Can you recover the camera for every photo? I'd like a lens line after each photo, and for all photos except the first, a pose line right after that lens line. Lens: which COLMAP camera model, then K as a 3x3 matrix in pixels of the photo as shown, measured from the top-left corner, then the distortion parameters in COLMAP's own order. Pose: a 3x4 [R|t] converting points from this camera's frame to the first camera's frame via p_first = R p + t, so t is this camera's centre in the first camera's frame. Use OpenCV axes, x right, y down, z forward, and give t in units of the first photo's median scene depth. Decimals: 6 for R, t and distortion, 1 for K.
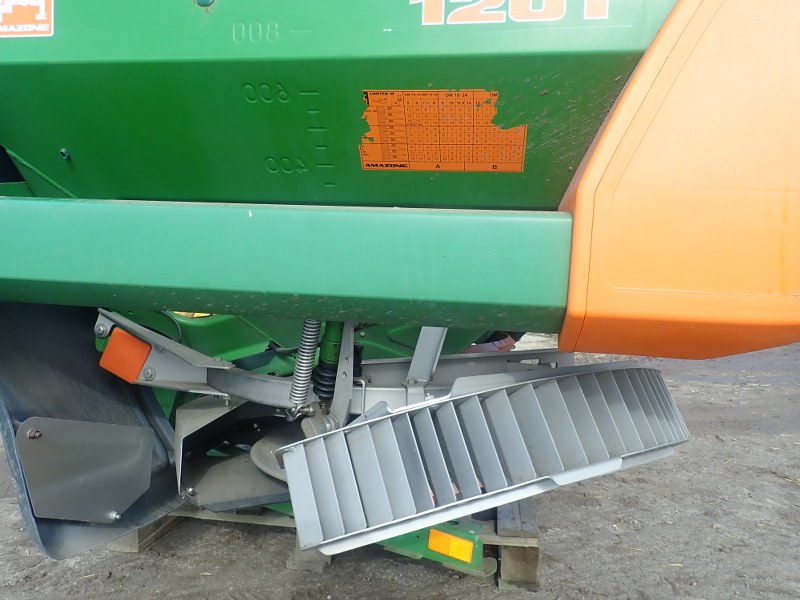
lens RADIAL K [[588.5, 0, 402.7], [0, 588.5, 300.8], [0, 0, 1]] dist [-0.000107, -0.001381]
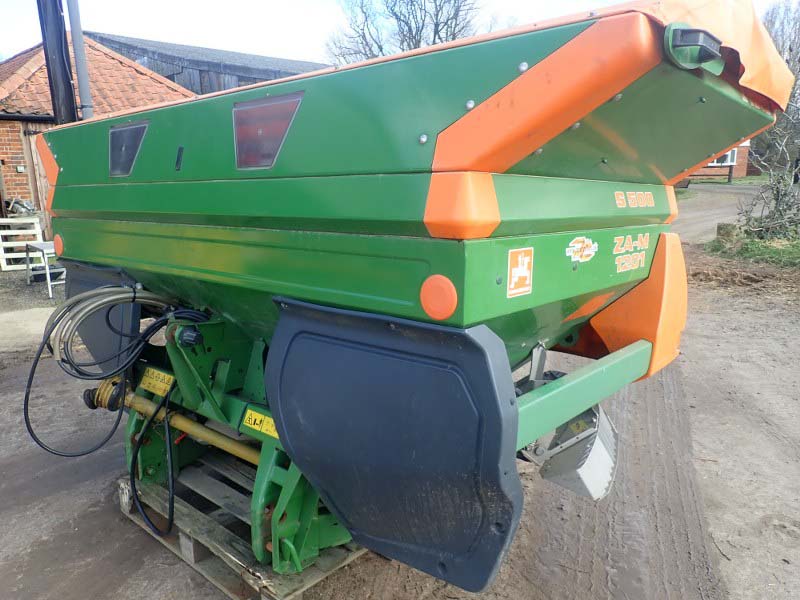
lens RADIAL K [[588.5, 0, 400.6], [0, 588.5, 294.3], [0, 0, 1]] dist [-0.000107, -0.001381]
pose [[0.526896, -0.170045, 0.832746, -1.720438], [0.055701, 0.984584, 0.165807, -0.586041], [-0.848103, -0.040978, 0.528245, 0.338447]]
